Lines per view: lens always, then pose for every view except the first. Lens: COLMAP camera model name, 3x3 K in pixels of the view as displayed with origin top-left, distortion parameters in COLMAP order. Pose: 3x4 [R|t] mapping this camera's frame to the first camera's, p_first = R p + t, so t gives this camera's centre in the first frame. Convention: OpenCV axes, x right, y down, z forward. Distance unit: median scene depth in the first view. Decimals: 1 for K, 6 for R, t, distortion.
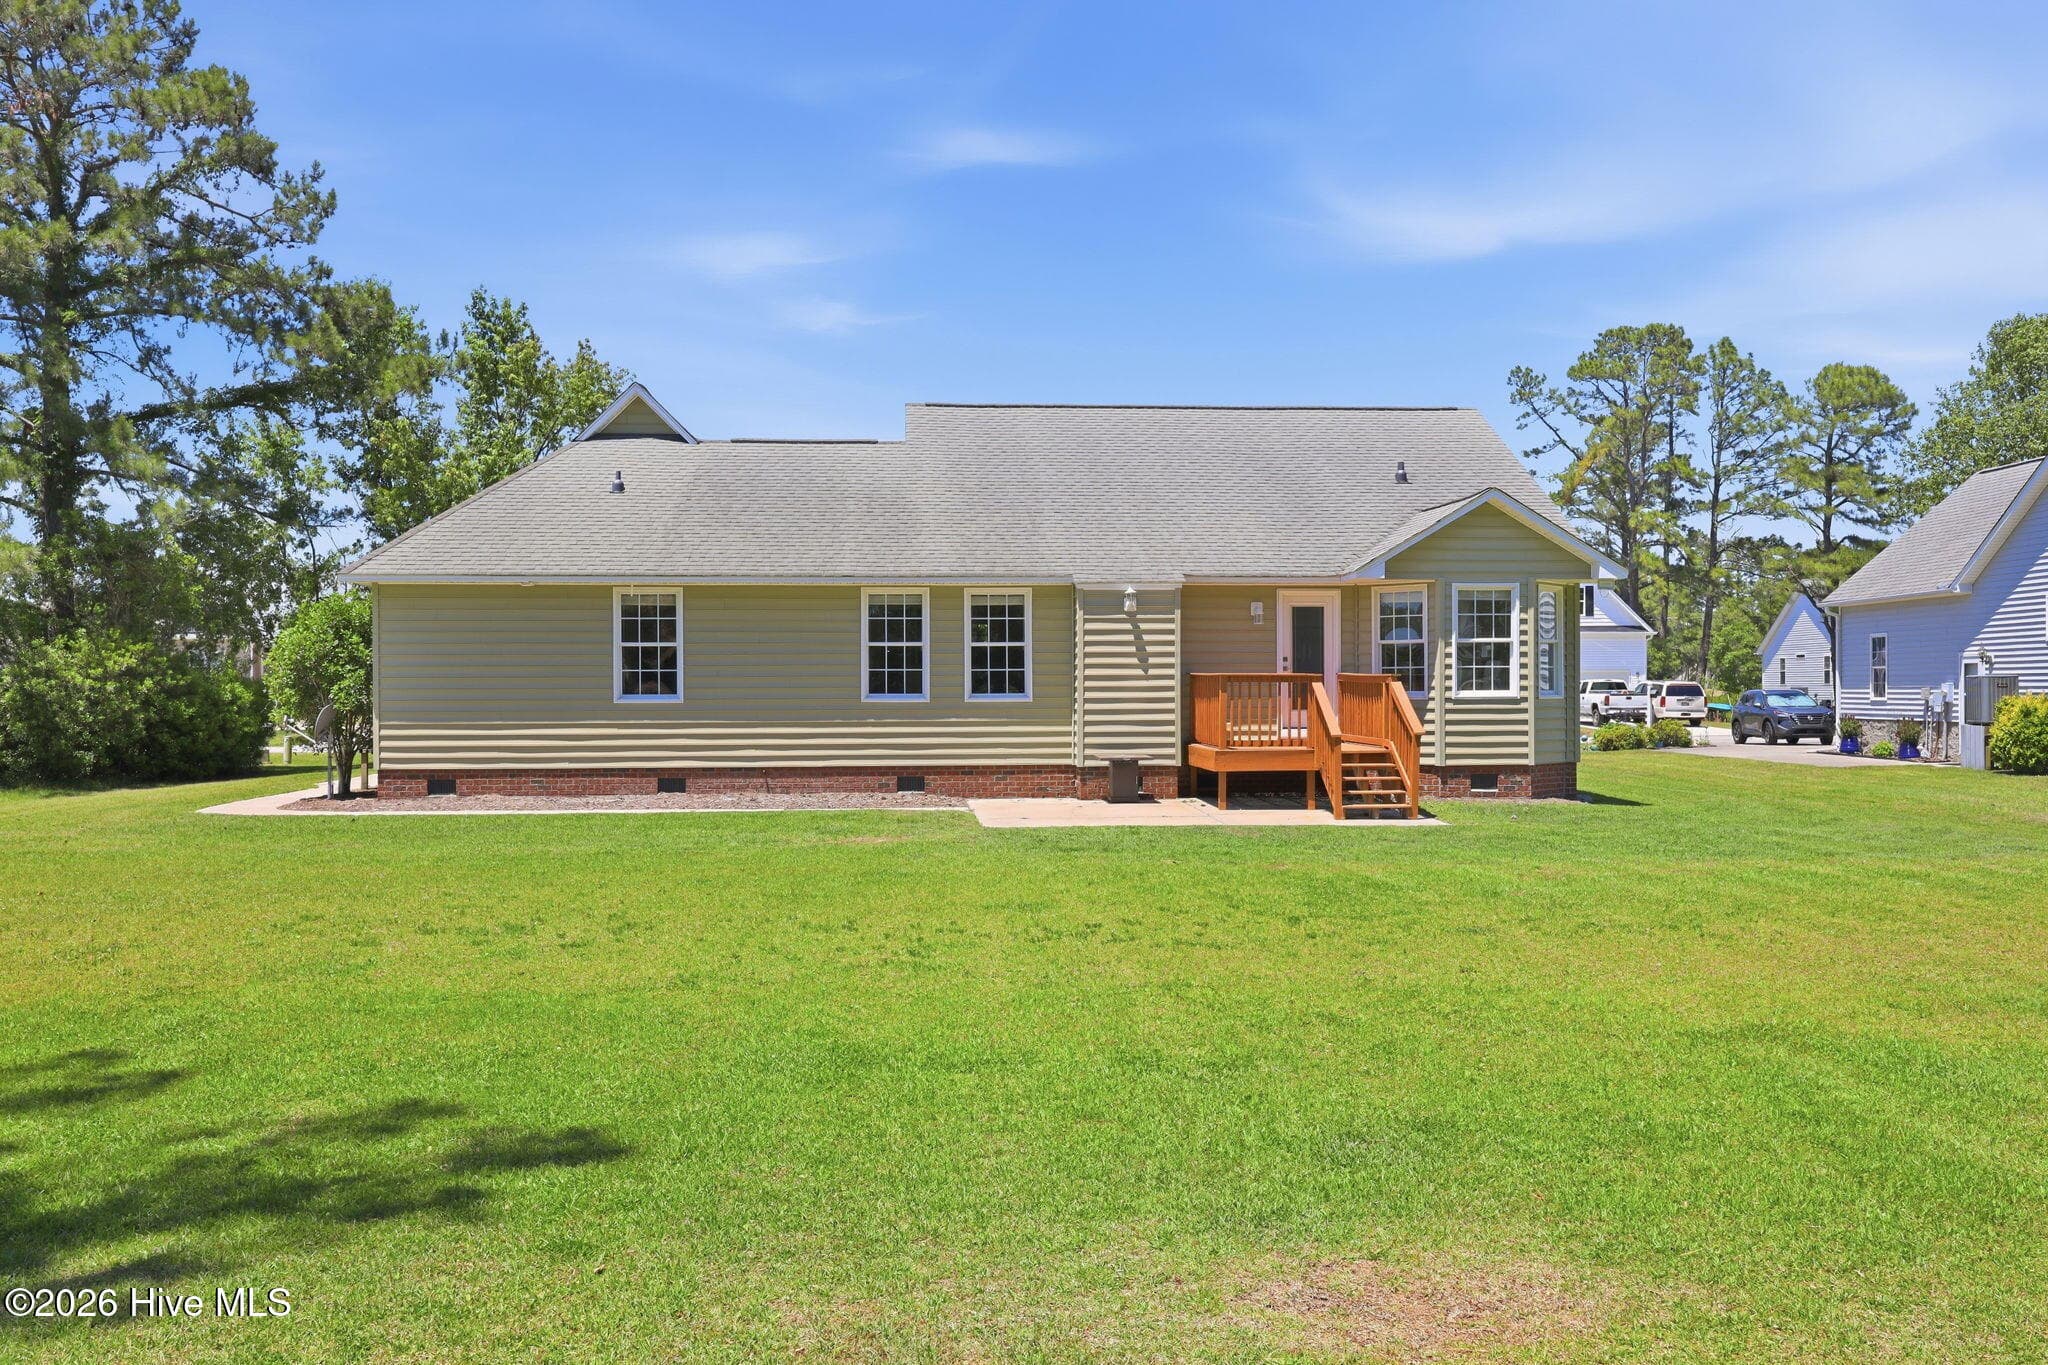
lens RADIAL K [[1736.8, 0, 1014.2], [0, 1736.8, 689.0], [0, 0, 1]] dist [0.004760, -0.012620]
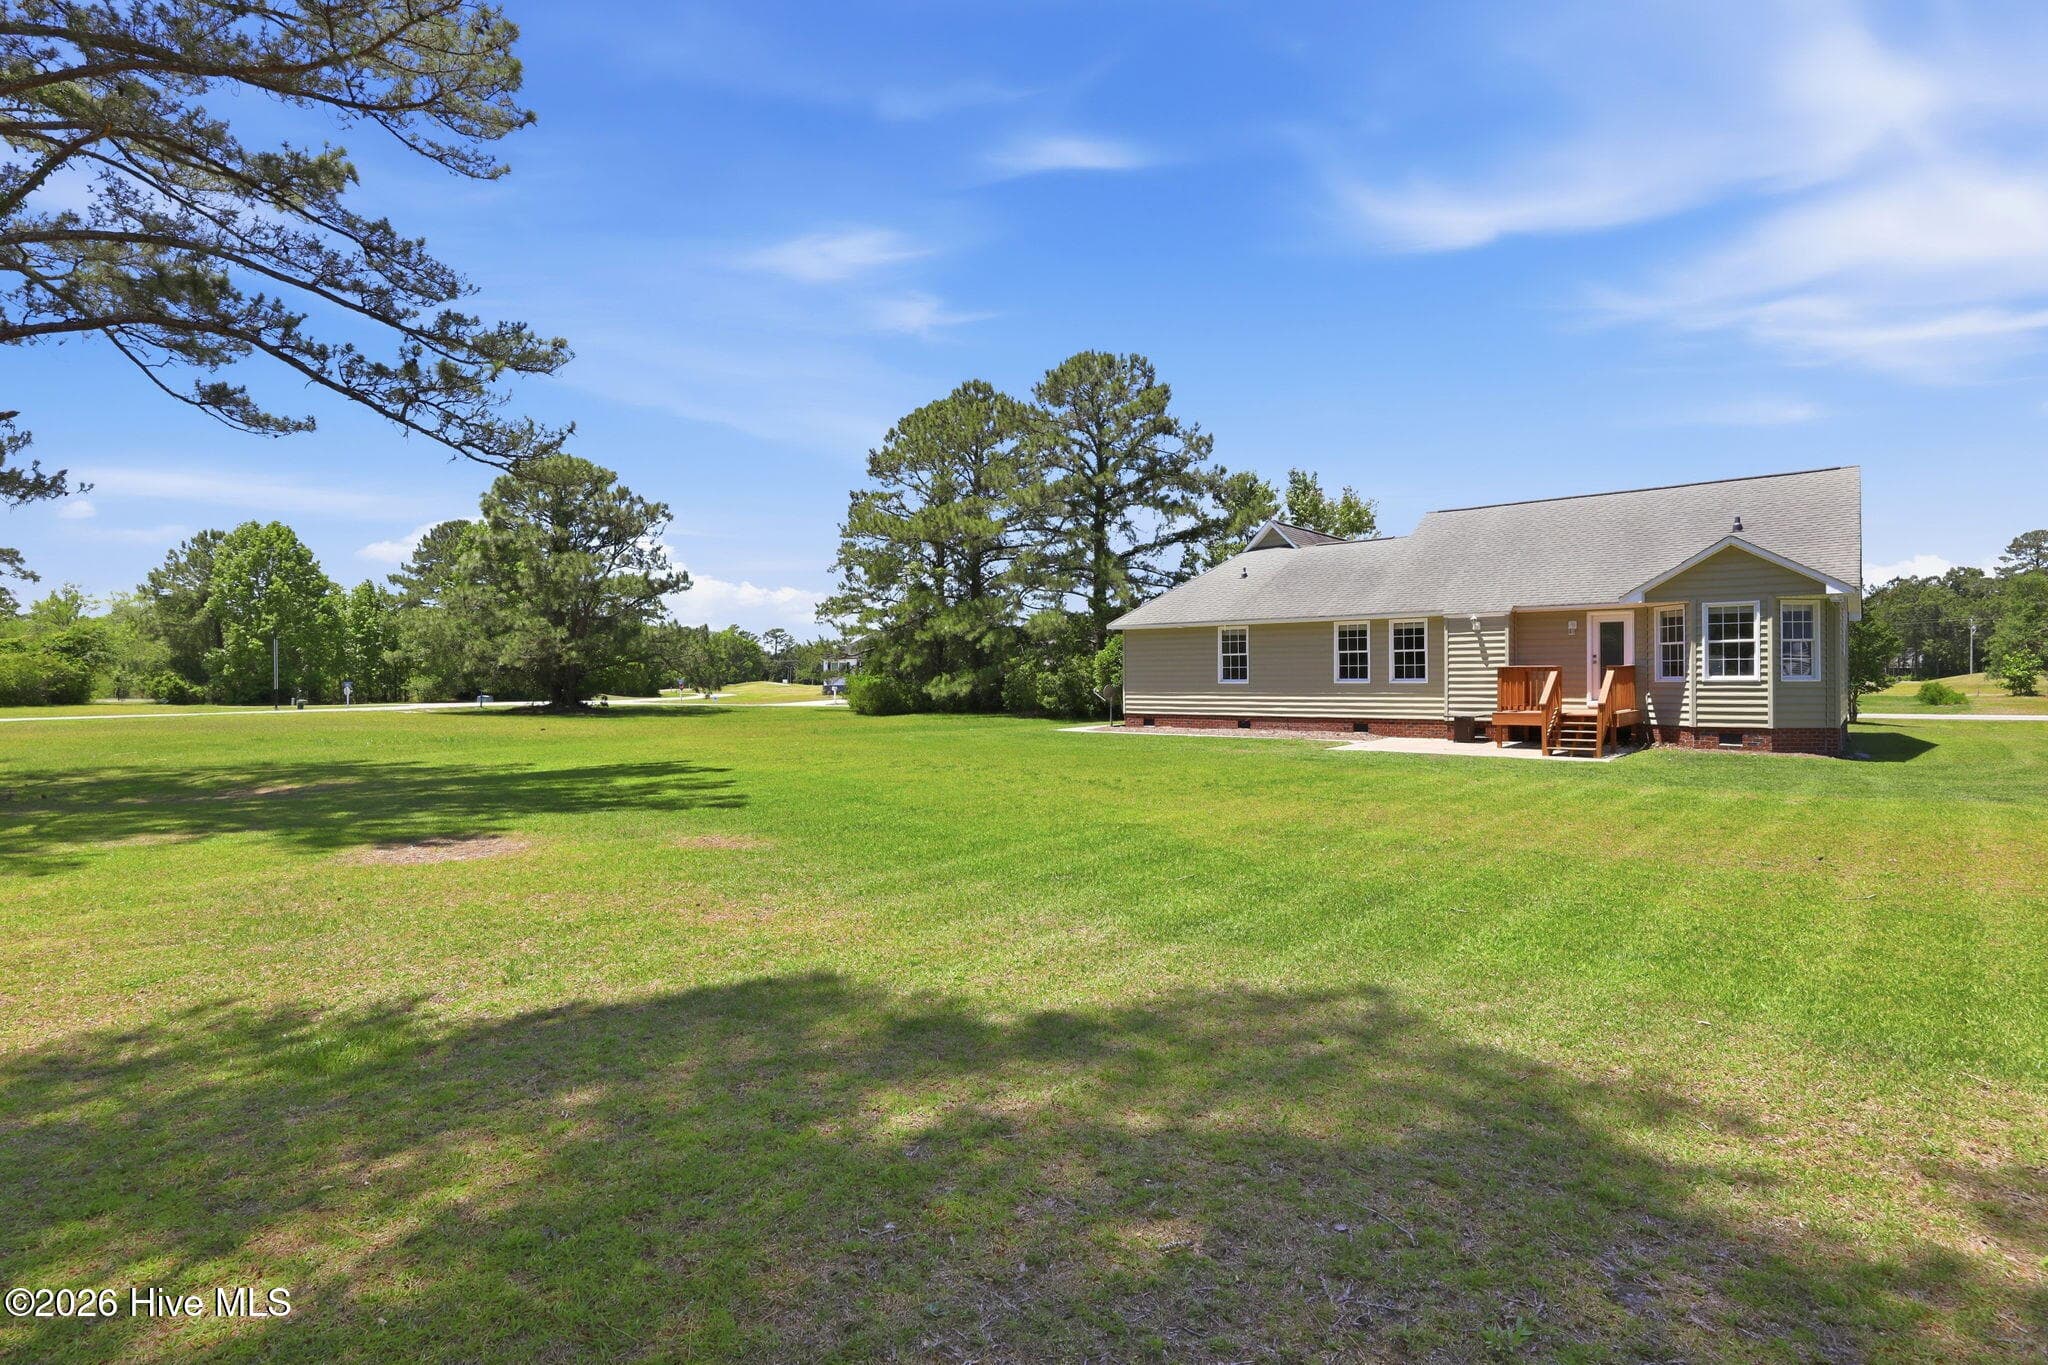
lens RADIAL K [[995.5, 0, 1028.3], [0, 995.5, 679.8], [0, 0, 1]] dist [-0.002423, -0.000436]
pose [[0.726213, -0.000710, -0.687469, 0.410140], [0.003879, 0.999988, 0.003064, -0.000553], [0.687459, -0.004892, 0.726207, -0.004384]]
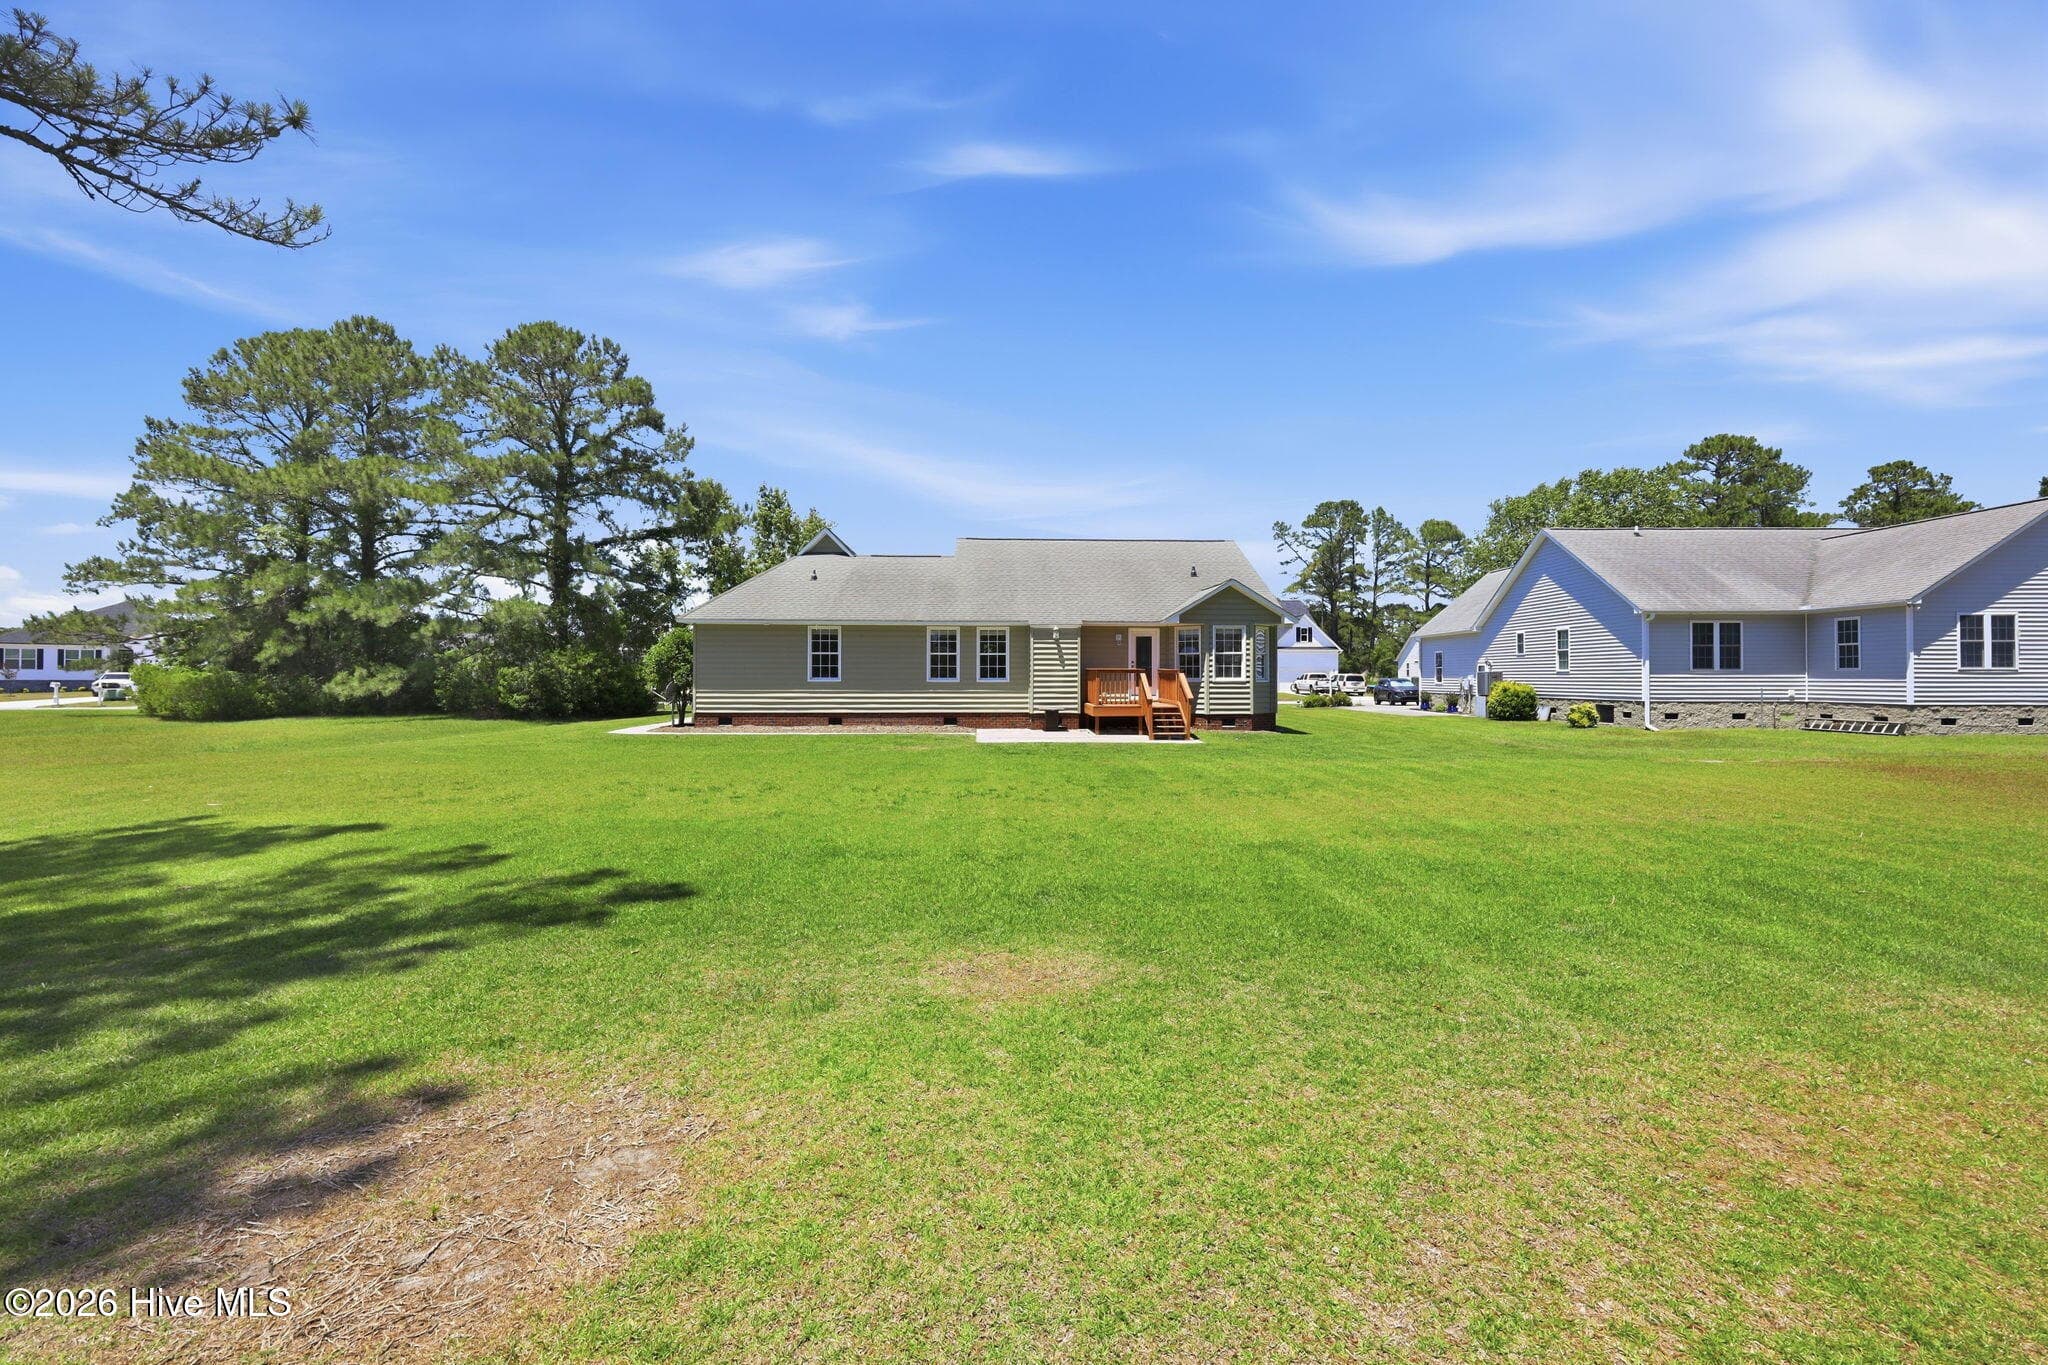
lens RADIAL K [[842.3, 0, 1022.0], [0, 842.3, 660.1], [0, 0, 1]] dist [-0.000790, -0.000092]
pose [[0.999696, 0.005066, -0.024132, 0.049885], [-0.005523, 0.999806, -0.018913, 0.000359], [0.024032, 0.019041, 0.999530, -0.001530]]
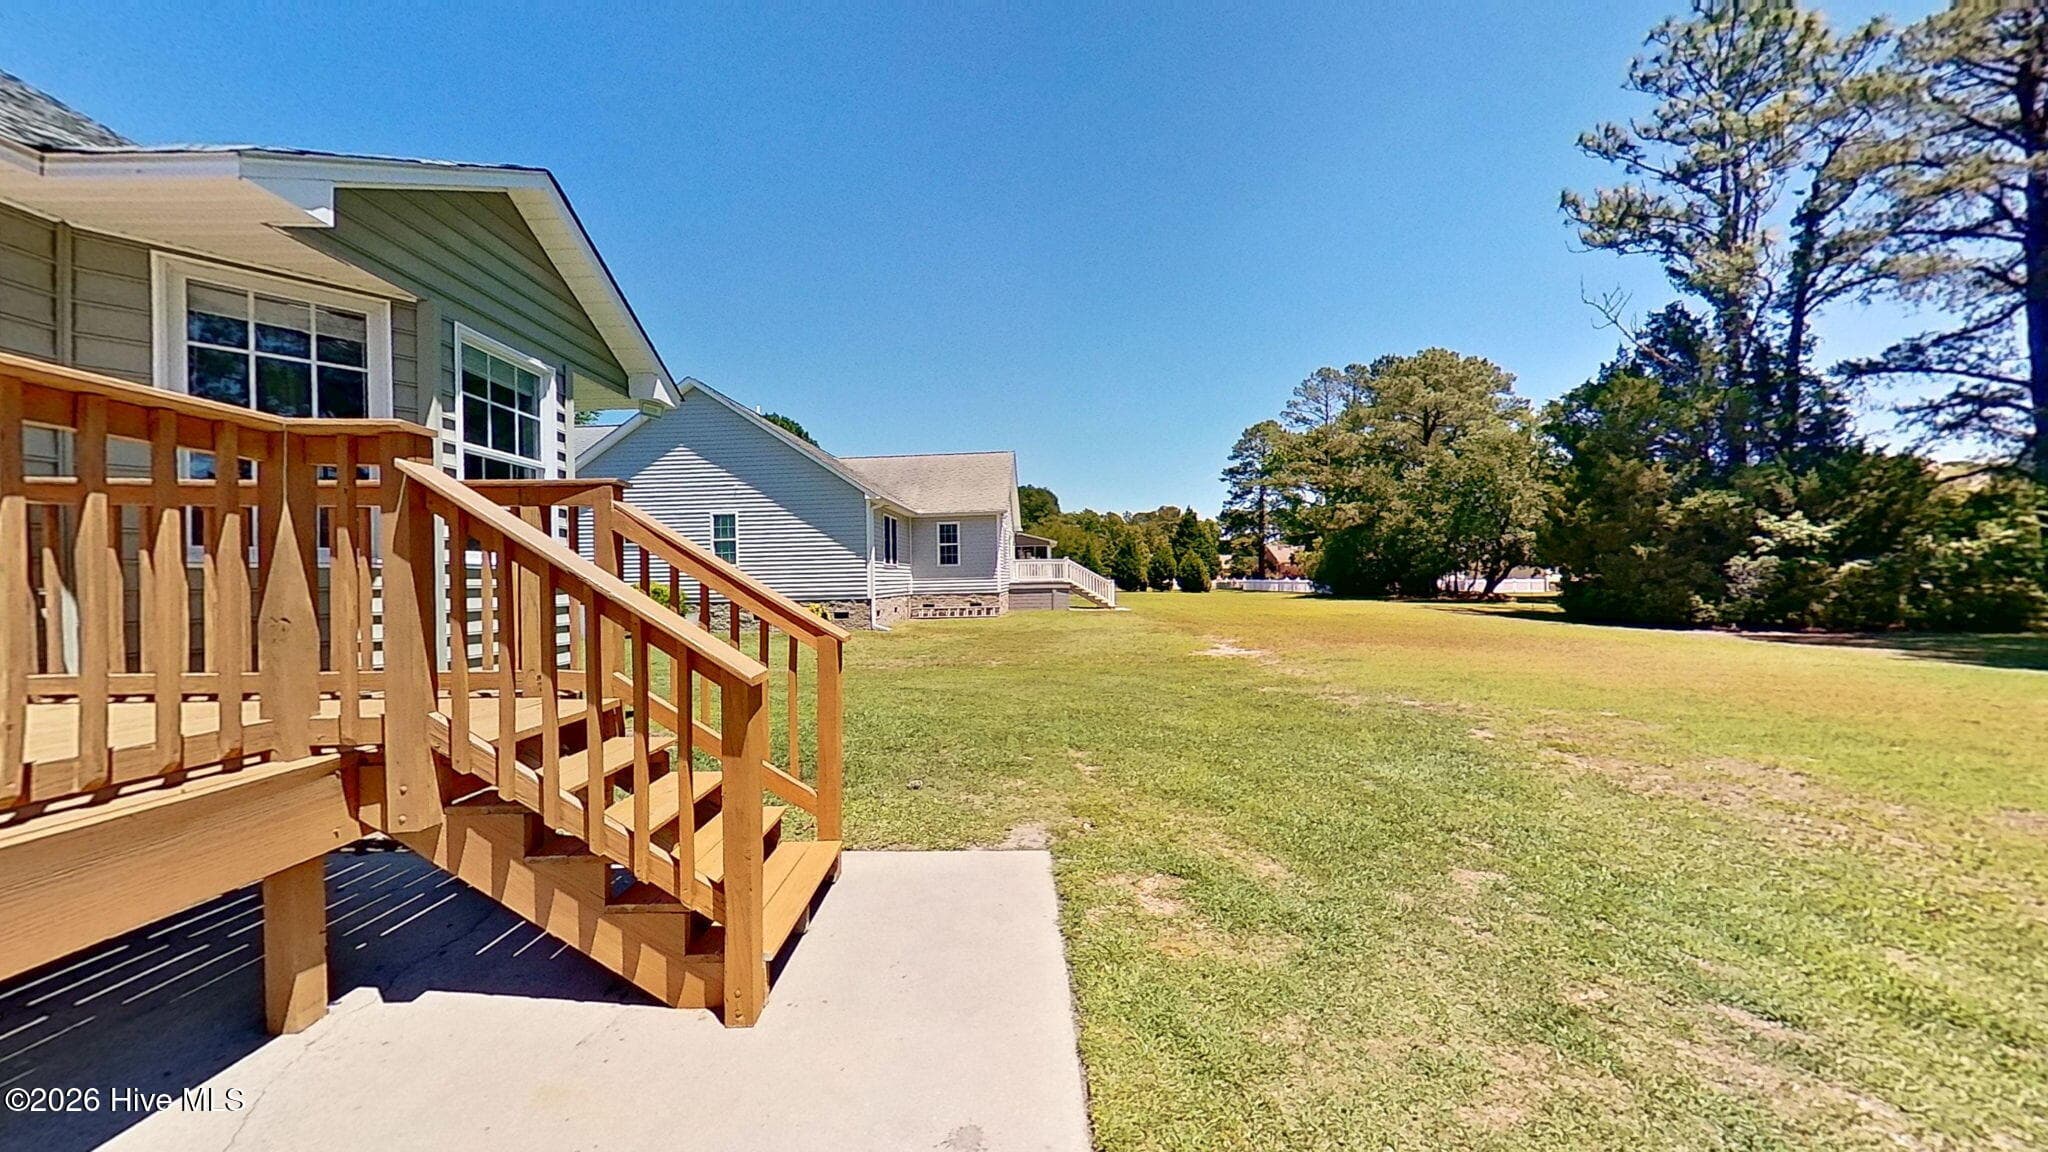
lens RADIAL K [[647.1, 0, 1024.1], [0, 647.1, 580.7], [0, 0, 1]] dist [0.000014, -0.000018]
pose [[0.050314, 0.003220, 0.998728, 0.083467], [0.013518, 0.999901, -0.003904, 0.012895], [-0.998642, 0.013697, 0.050265, 0.825920]]
